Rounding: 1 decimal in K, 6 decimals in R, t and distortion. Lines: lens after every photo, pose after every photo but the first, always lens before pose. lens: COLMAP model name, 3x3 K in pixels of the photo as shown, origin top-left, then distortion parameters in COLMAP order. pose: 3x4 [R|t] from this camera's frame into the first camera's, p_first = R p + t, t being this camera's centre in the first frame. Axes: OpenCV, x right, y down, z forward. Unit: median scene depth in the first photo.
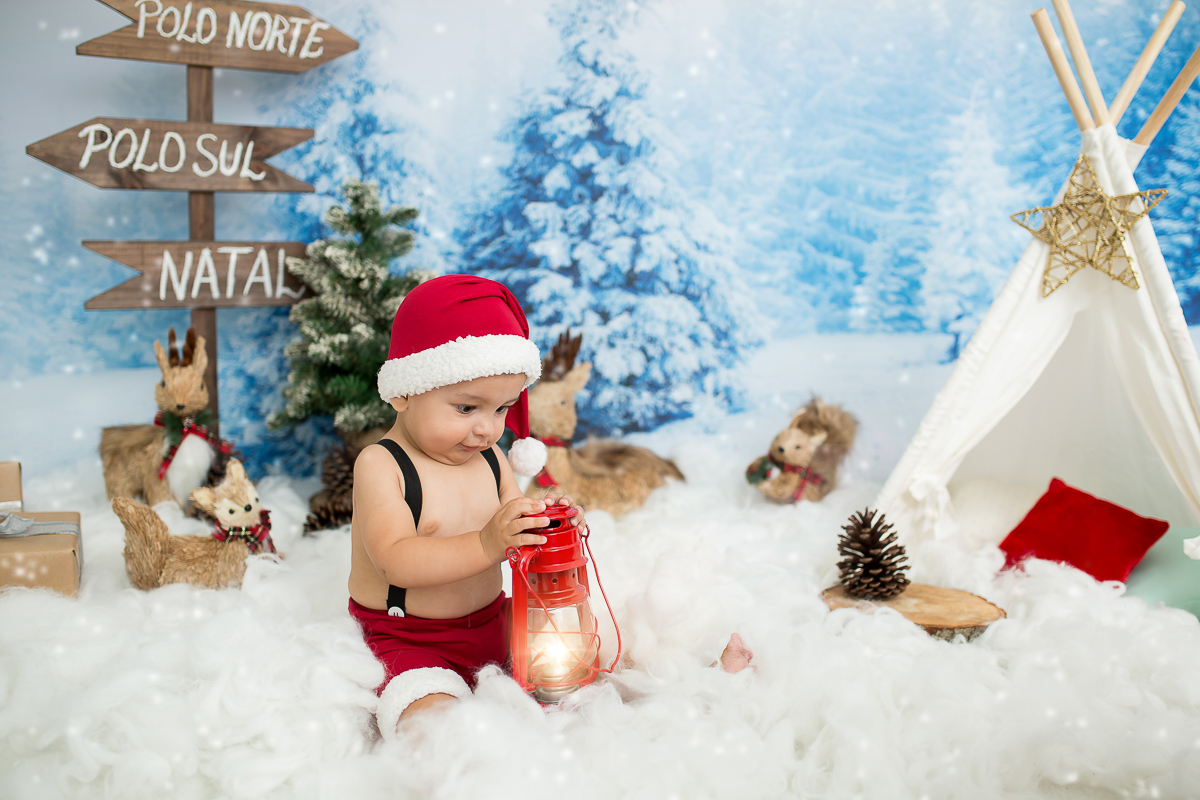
lens RADIAL K [[1066.8, 0, 603.7], [0, 1066.8, 404.9], [0, 0, 1]] dist [-0.054866, 0.095409]
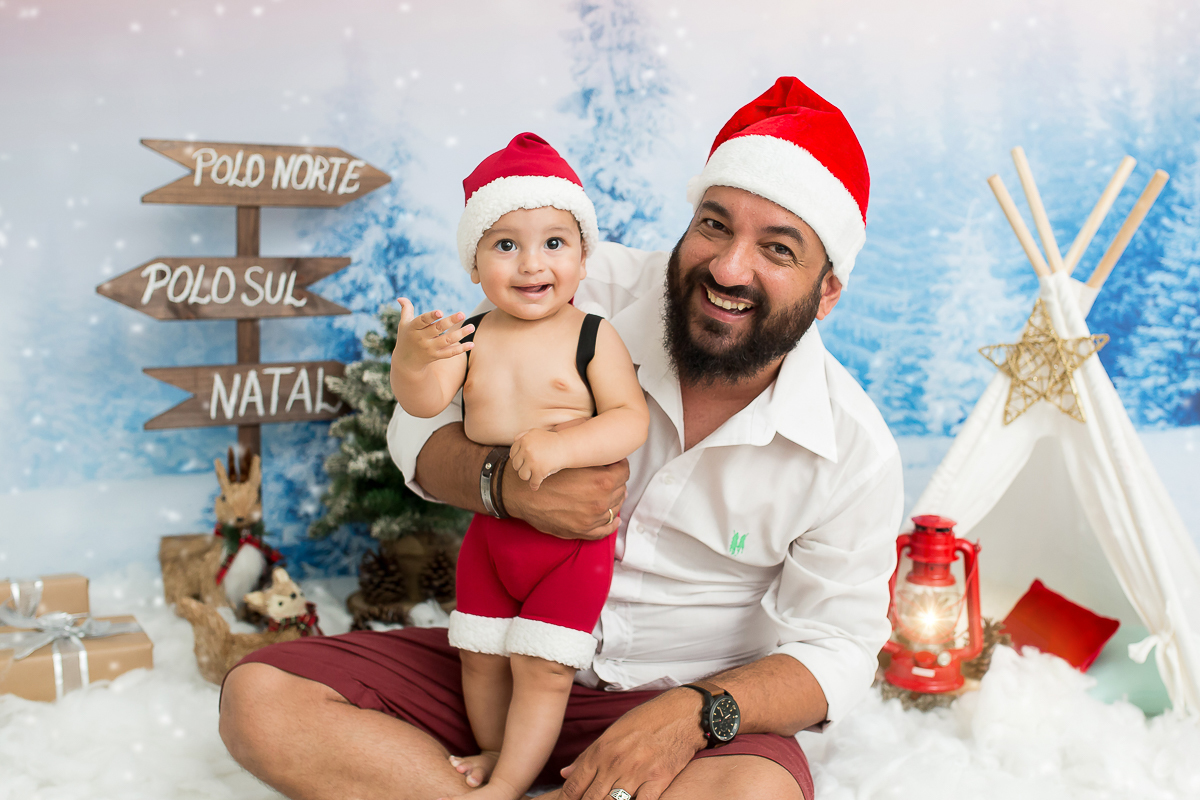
lens RADIAL K [[1273.4, 0, 656.5], [0, 1273.4, 395.4], [0, 0, 1]] dist [-0.025309, 0.000000]
pose [[0.999942, -0.004062, -0.009954, 0.048446], [0.003766, 0.999556, -0.029572, -0.075592], [0.010070, 0.029533, 0.999513, -0.275493]]
